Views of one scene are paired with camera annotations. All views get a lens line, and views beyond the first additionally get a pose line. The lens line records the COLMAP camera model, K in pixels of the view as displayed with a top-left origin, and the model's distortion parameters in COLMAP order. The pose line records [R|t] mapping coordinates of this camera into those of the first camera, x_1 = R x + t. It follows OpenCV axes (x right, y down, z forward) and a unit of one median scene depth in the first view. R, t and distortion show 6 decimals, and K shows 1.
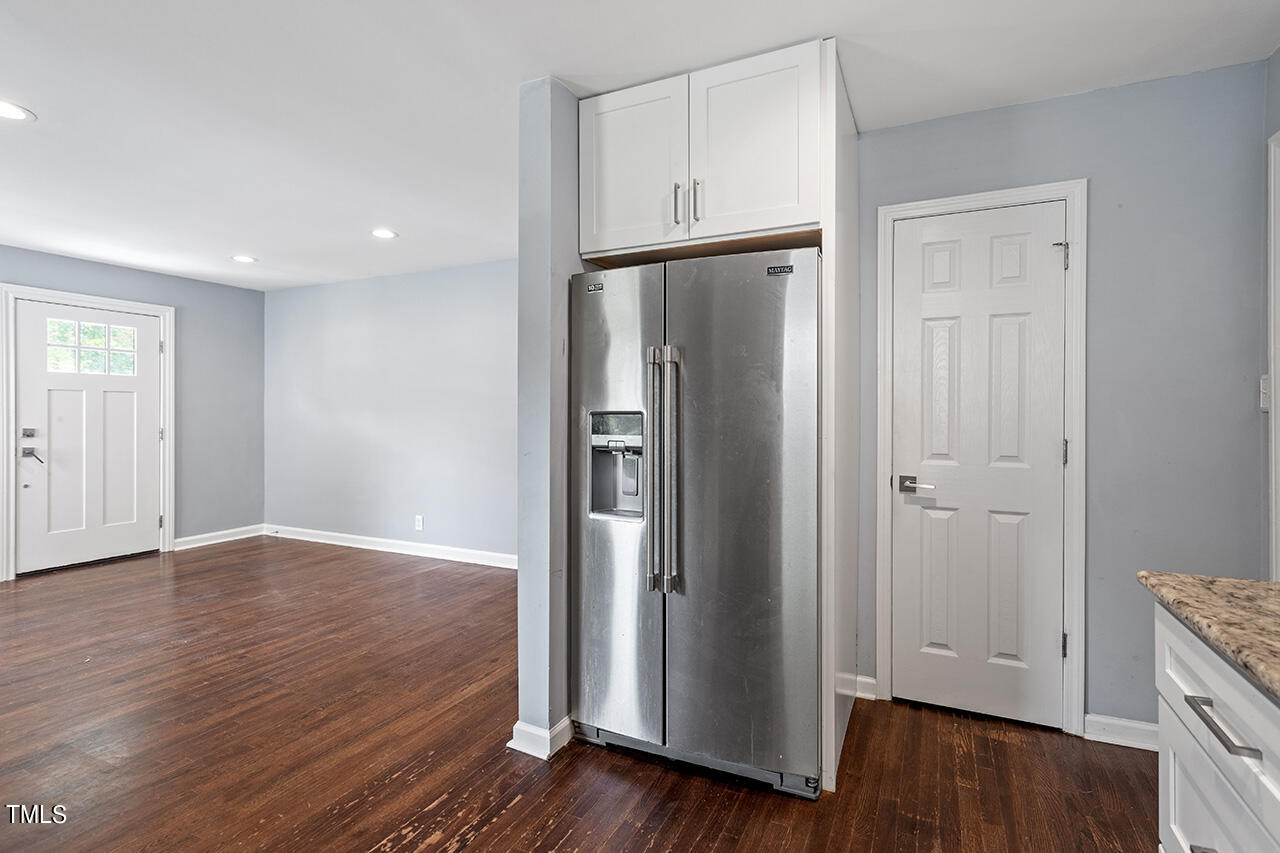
lens RADIAL K [[614.0, 0, 652.5], [0, 614.0, 417.7], [0, 0, 1]] dist [0.001539, 0.002786]
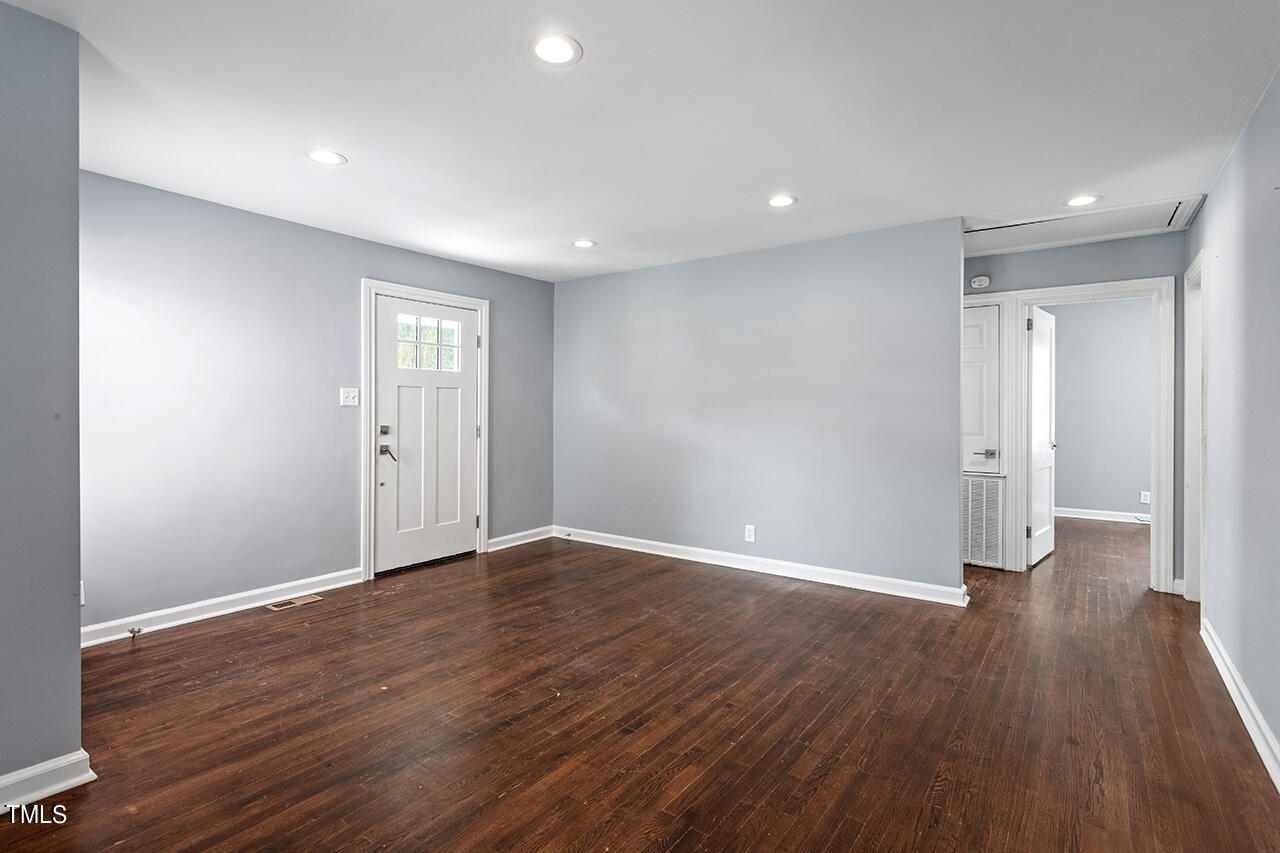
lens RADIAL K [[614.0, 0, 648.6], [0, 614.0, 415.6], [0, 0, 1]] dist [0.001539, 0.002786]
pose [[0.983223, 0.001652, -0.182402, -0.463663], [-0.001187, 0.999996, 0.002654, -0.002220], [0.182406, -0.002393, 0.983220, 0.125090]]
